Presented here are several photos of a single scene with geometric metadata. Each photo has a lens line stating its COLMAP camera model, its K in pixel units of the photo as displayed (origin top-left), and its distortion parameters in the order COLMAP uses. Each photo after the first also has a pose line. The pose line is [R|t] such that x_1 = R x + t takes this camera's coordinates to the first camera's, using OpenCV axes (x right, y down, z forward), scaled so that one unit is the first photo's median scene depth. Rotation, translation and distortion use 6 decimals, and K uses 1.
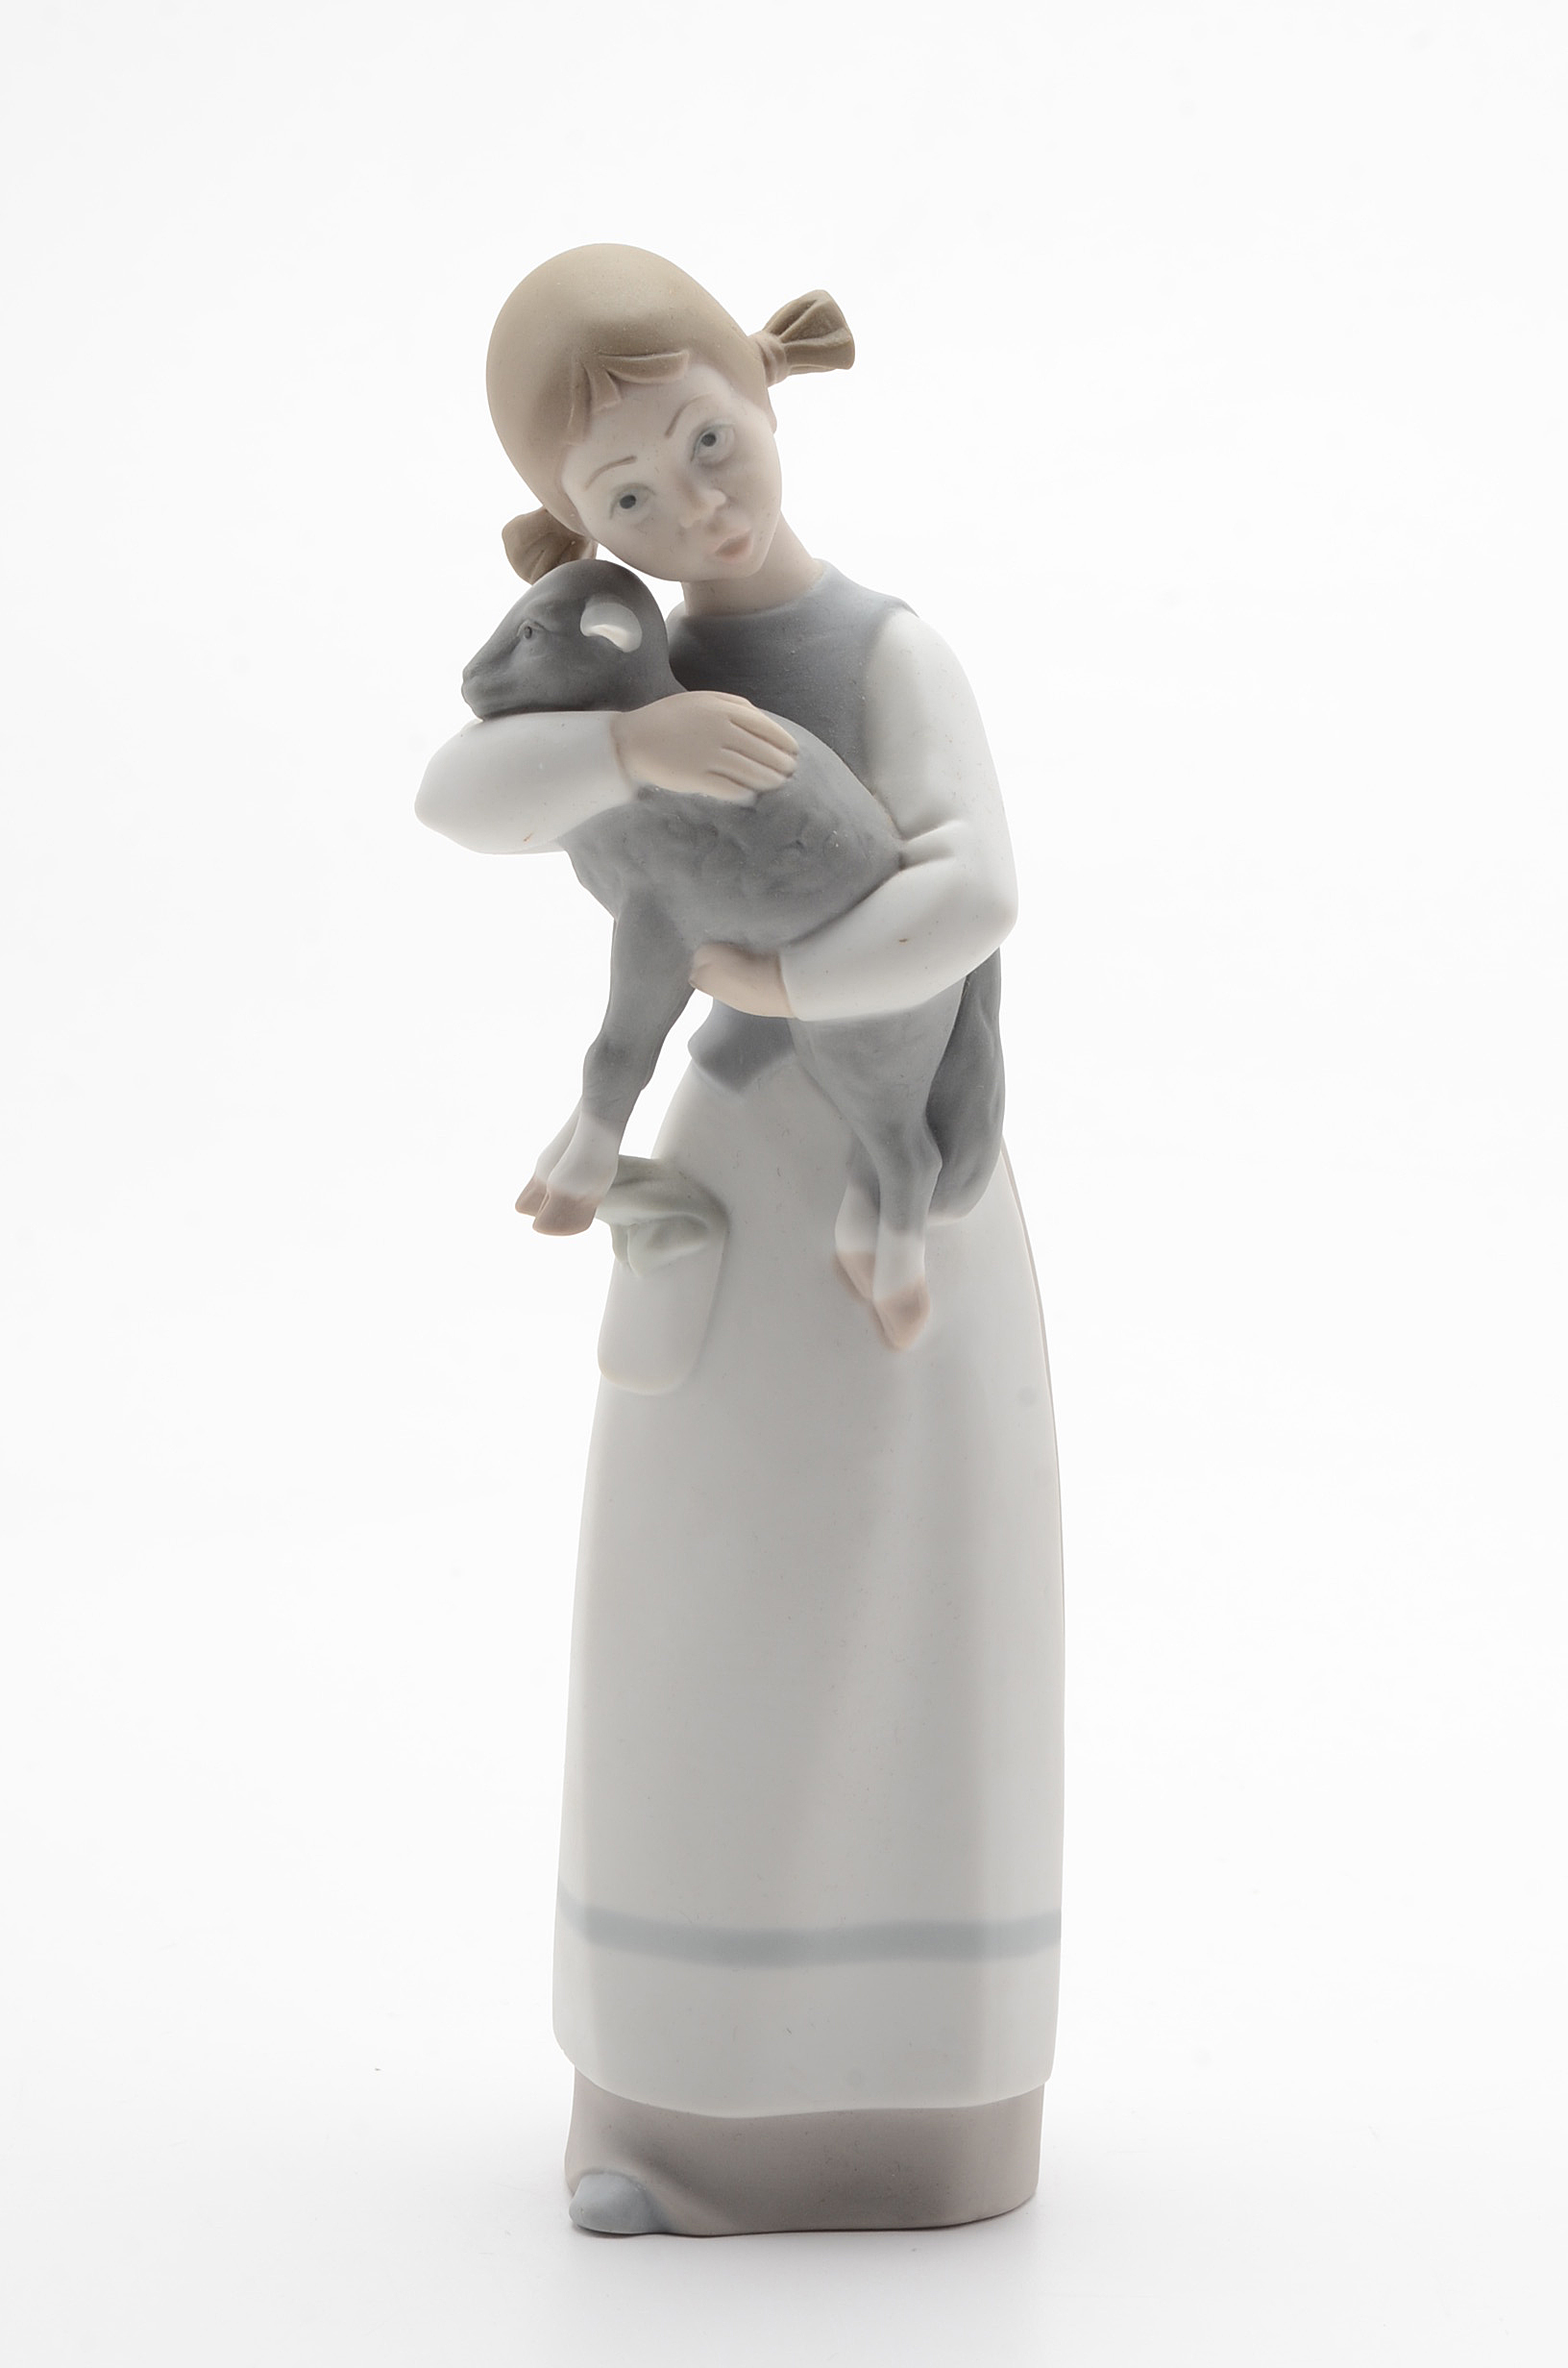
lens RADIAL K [[5512.8, 0, 784.0], [0, 5512.8, 1184.0], [0, 0, 1]] dist [-0.015037, 0.386804]
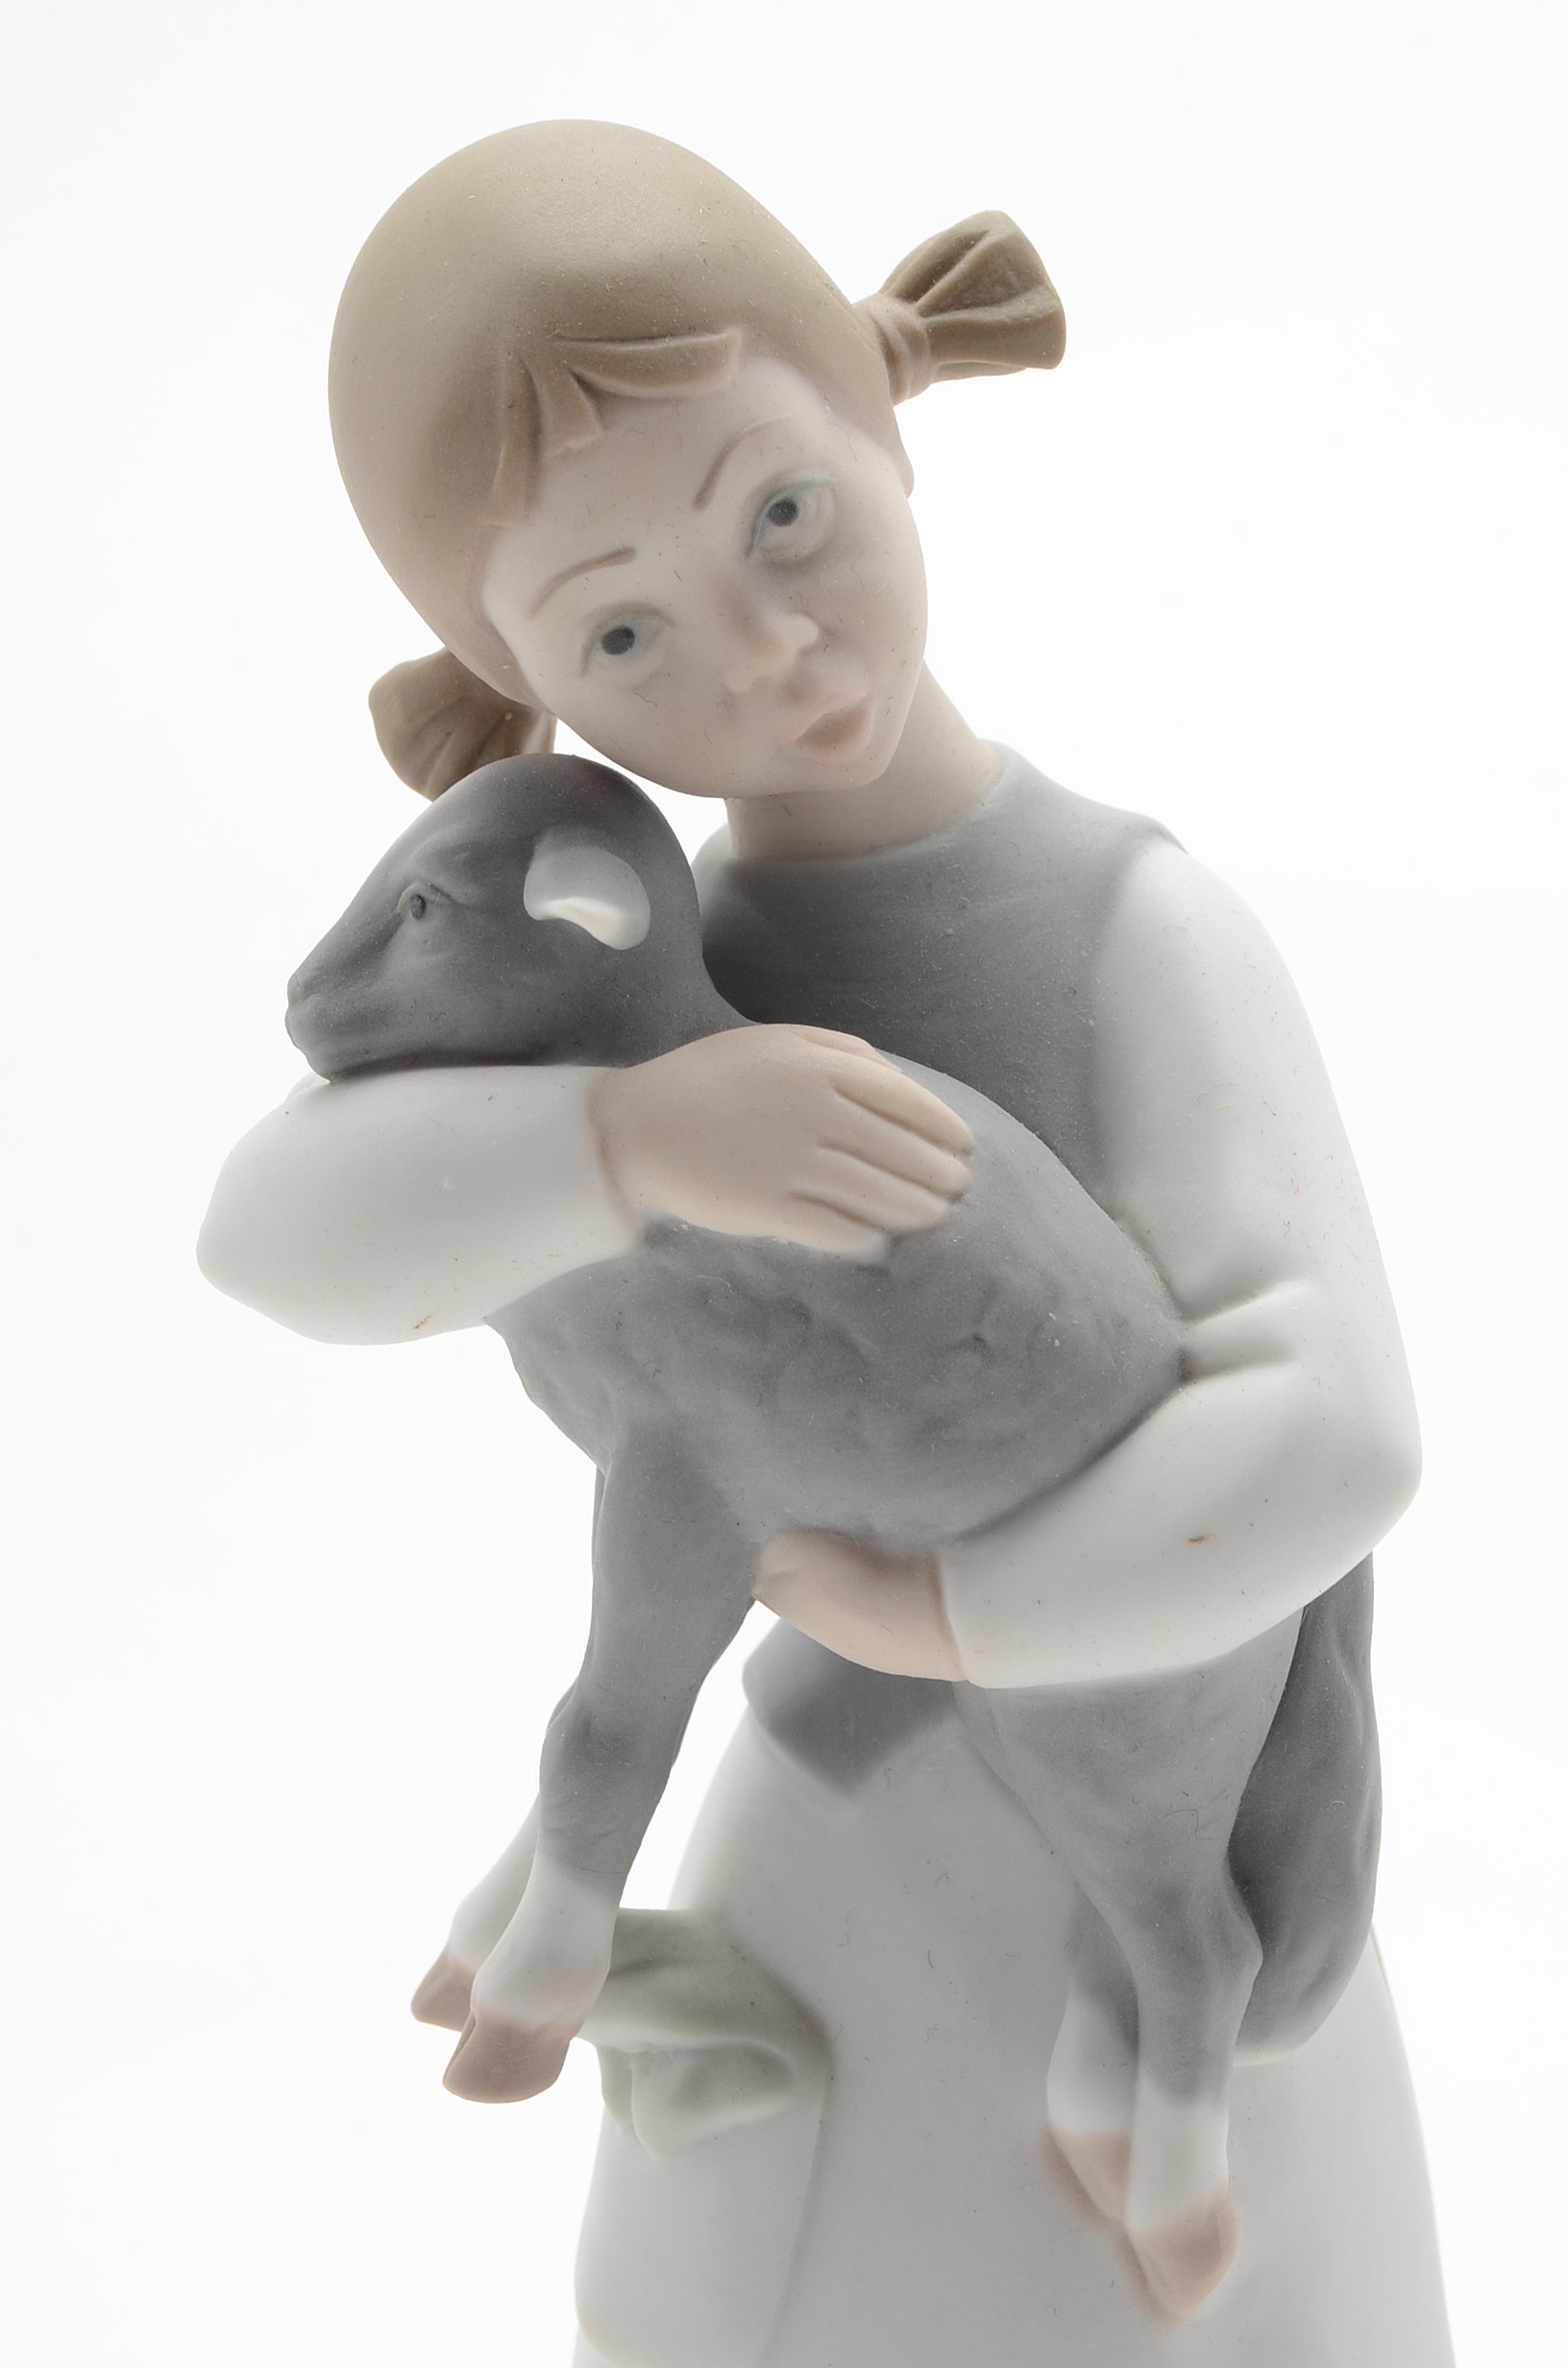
lens RADIAL K [[5512.8, 0, 784.0], [0, 5512.8, 1184.0], [0, 0, 1]] dist [-0.015037, 0.386804]
pose [[0.999906, -0.011817, 0.006967, -0.017374], [0.011886, 0.999880, -0.009979, -0.069671], [-0.006848, 0.010061, 0.999926, 0.505298]]
